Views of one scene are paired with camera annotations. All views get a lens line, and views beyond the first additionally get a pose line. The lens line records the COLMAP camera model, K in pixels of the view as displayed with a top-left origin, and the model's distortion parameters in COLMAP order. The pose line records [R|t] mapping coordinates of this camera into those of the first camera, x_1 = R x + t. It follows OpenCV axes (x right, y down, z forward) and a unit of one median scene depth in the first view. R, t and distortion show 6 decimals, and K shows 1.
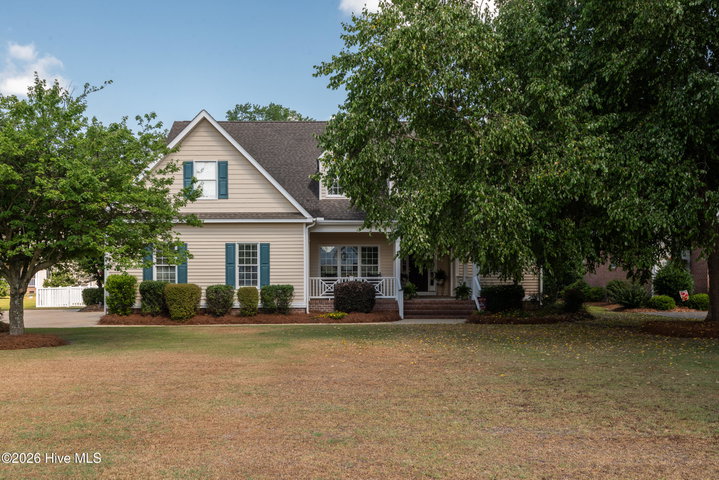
lens RADIAL K [[676.0, 0, 333.3], [0, 676.0, 270.5], [0, 0, 1]] dist [-0.014829, 0.000000]
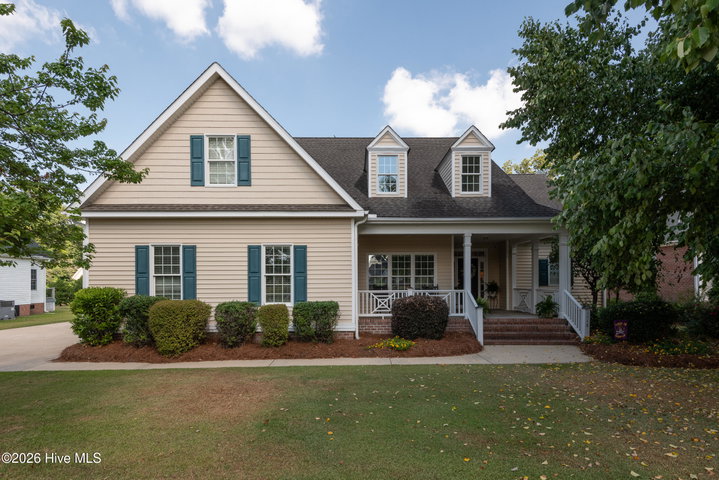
lens RADIAL K [[386.2, 0, 360.5], [0, 386.2, 278.8], [0, 0, 1]] dist [0.021435, -0.001076]
pose [[0.999979, -0.000662, 0.006496, -0.037209], [0.000750, 0.999909, -0.013461, 0.002460], [-0.006487, 0.013465, 0.999888, 0.570552]]
